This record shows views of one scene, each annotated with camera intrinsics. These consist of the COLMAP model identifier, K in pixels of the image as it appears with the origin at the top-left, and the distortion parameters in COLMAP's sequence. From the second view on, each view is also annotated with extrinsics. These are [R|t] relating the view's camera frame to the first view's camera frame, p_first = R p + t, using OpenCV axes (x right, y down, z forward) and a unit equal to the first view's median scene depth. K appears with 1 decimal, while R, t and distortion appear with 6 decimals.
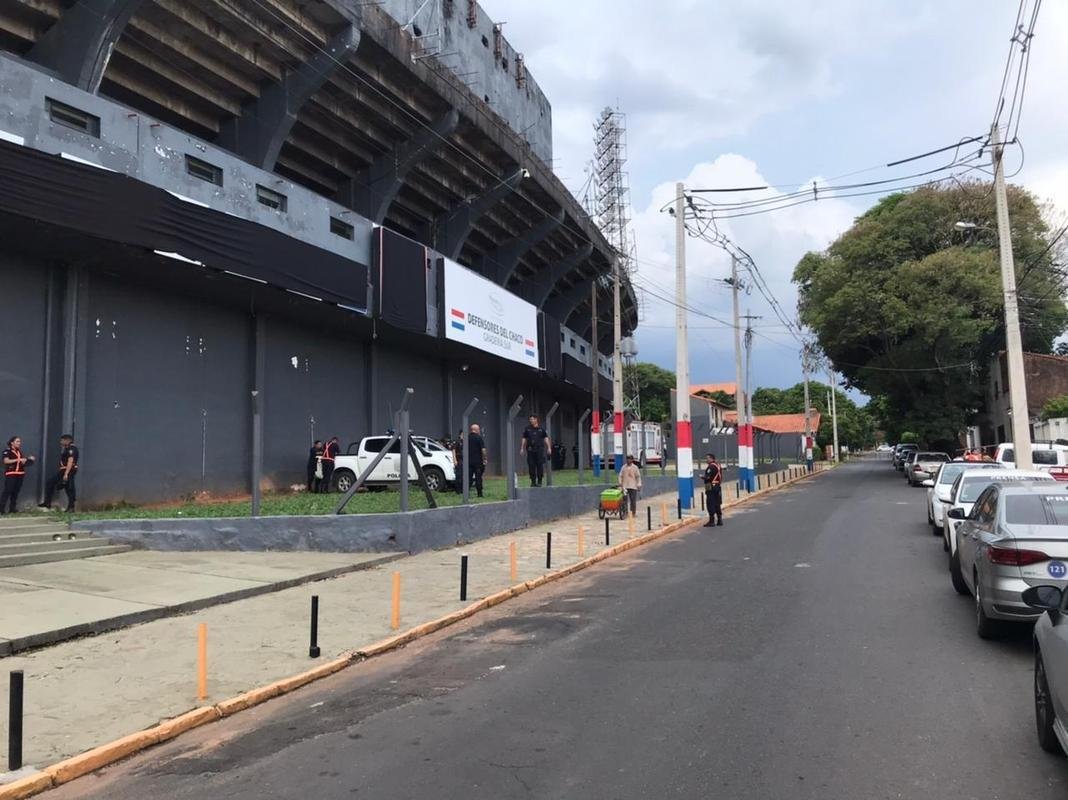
lens RADIAL K [[878.0, 0, 534.0], [0, 878.0, 400.0], [0, 0, 1]] dist [0.056013, -0.075878]
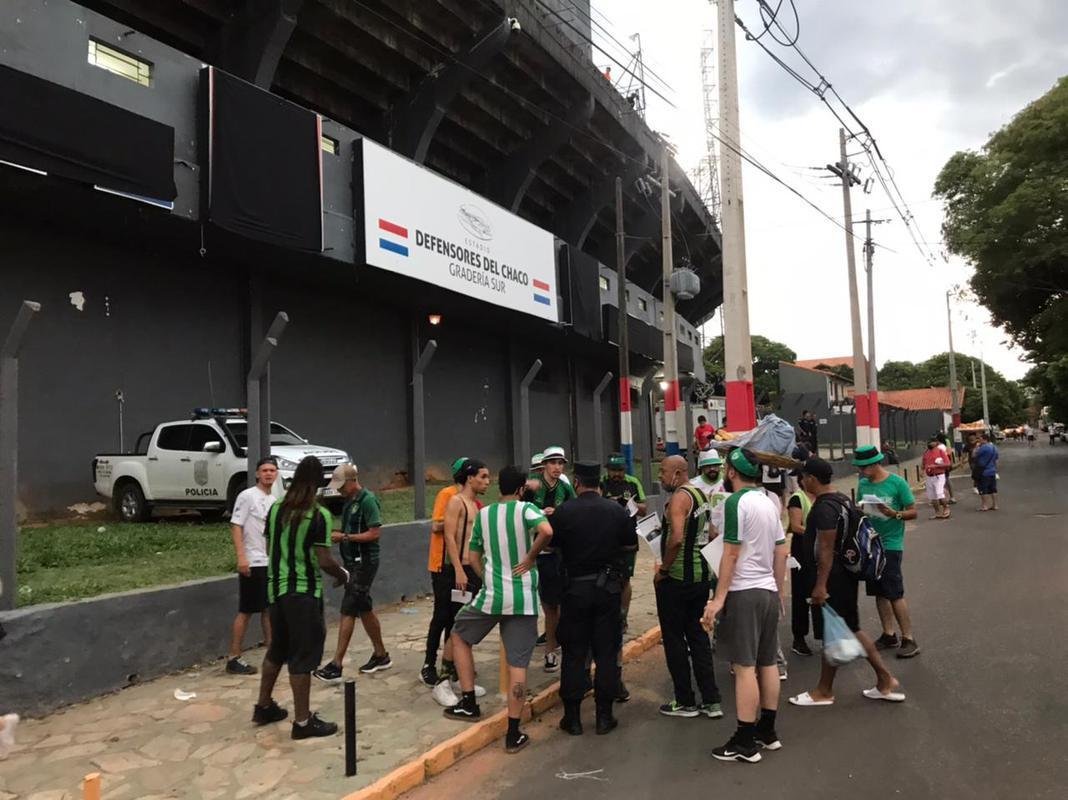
lens RADIAL K [[844.6, 0, 534.0], [0, 844.6, 400.0], [0, 0, 1]] dist [0.010963, 0.009756]
pose [[0.989011, -0.021457, -0.146277, 0.083894], [0.023698, 0.999627, 0.013593, 0.017083], [0.145930, -0.016910, 0.989150, 0.328594]]
